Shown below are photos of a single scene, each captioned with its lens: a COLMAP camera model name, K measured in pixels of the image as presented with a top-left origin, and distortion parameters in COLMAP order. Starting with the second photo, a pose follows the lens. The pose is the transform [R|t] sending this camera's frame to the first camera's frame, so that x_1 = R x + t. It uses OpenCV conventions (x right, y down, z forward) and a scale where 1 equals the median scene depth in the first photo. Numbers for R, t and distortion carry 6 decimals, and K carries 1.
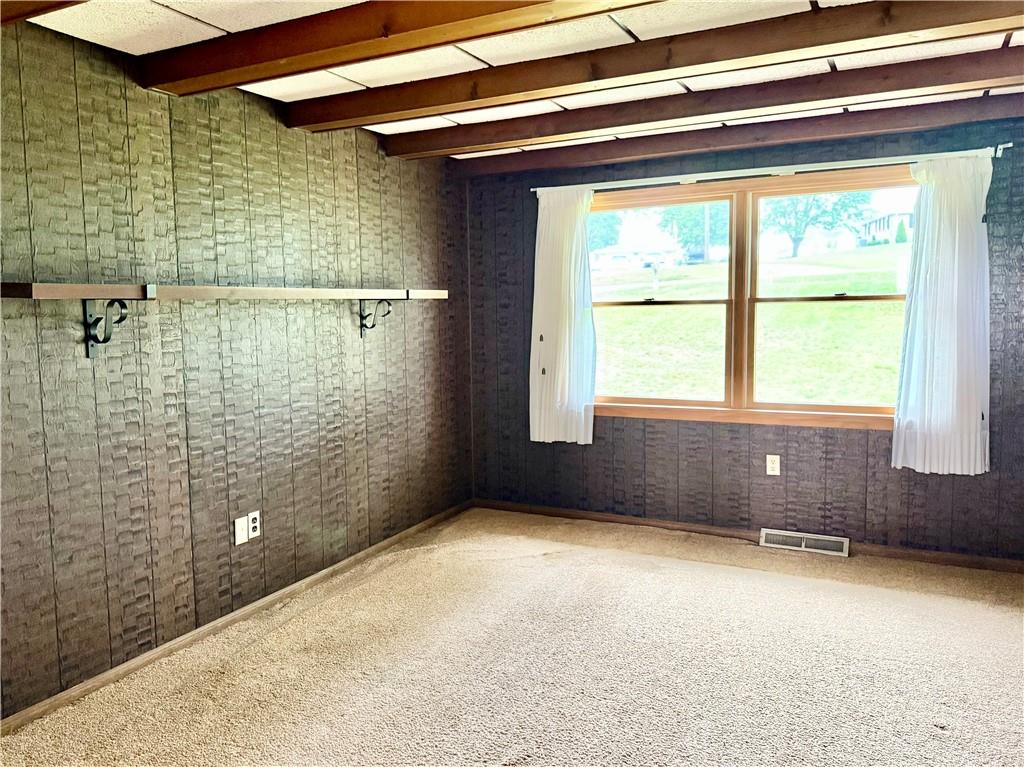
lens RADIAL K [[773.7, 0, 511.9], [0, 773.7, 369.5], [0, 0, 1]] dist [0.087169, -0.123124]
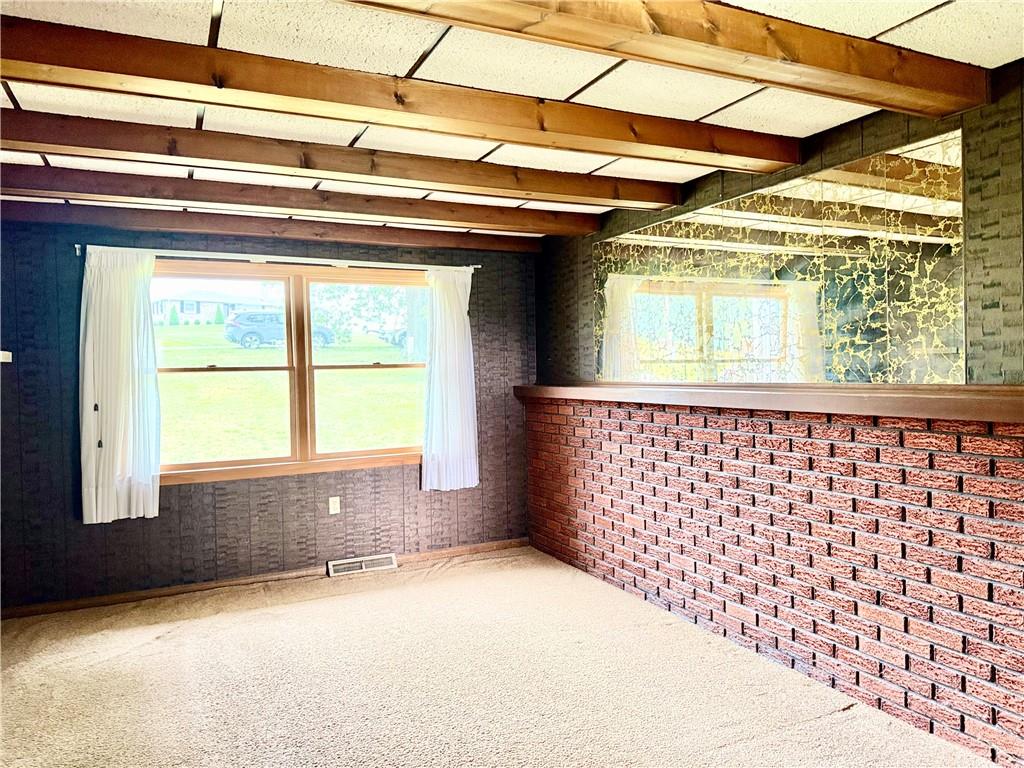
lens RADIAL K [[705.5, 0, 511.7], [0, 705.5, 365.8], [0, 0, 1]] dist [0.008434, -0.025717]
pose [[0.598471, 0.006943, 0.801114, -0.359145], [0.075862, 0.994978, -0.065295, 0.001617], [-0.797544, 0.099852, 0.594939, 0.124474]]
